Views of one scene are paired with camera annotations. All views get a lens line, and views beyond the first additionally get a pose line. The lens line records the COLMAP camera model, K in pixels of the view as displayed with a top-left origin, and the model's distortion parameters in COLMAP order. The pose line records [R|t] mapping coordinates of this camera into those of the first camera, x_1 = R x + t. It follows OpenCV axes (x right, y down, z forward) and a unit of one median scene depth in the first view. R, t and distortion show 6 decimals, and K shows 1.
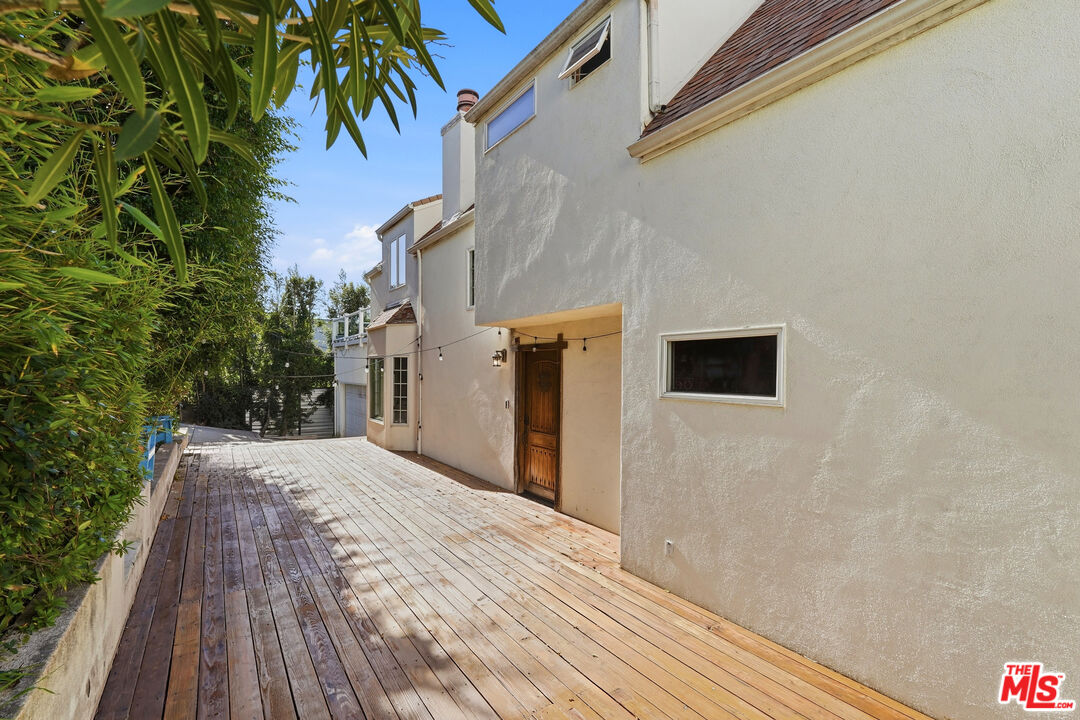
lens RADIAL K [[487.1, 0, 540.0], [0, 487.1, 360.0], [0, 0, 1]] dist [-0.001214, 0.000623]
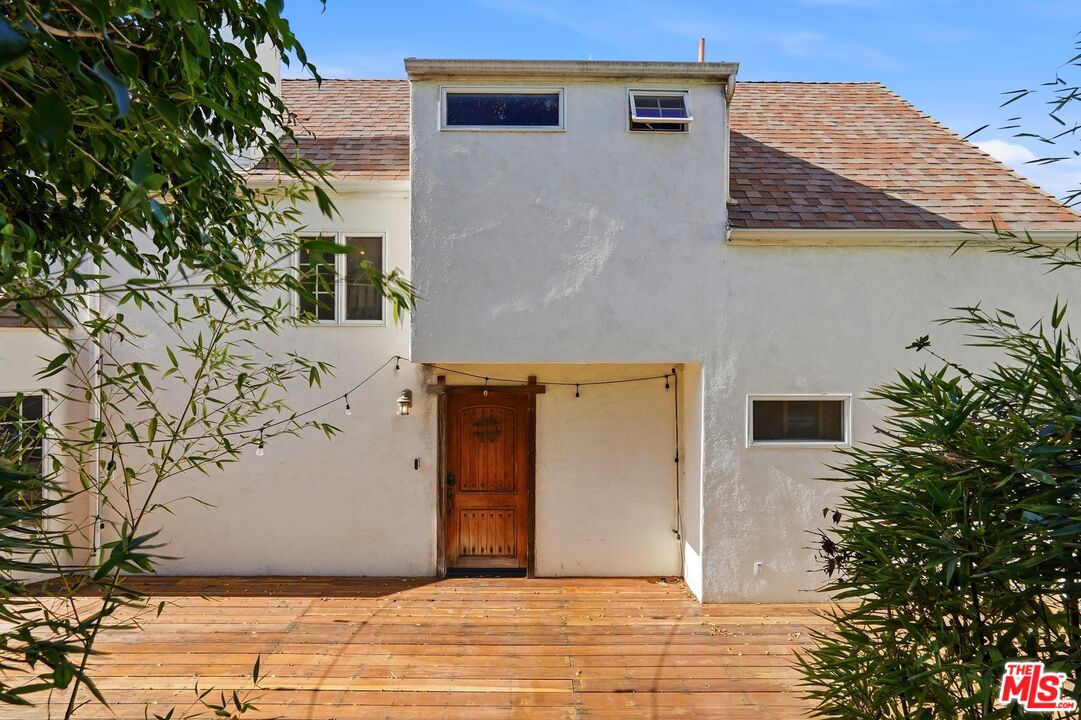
lens RADIAL K [[480.6, 0, 540.4], [0, 480.6, 343.4], [0, 0, 1]] dist [-0.000981, 0.000125]
pose [[0.548724, 0.004523, 0.835992, -0.661410], [-0.015207, 0.999874, 0.004572, -0.114278], [-0.835865, -0.015222, 0.548723, 0.498451]]
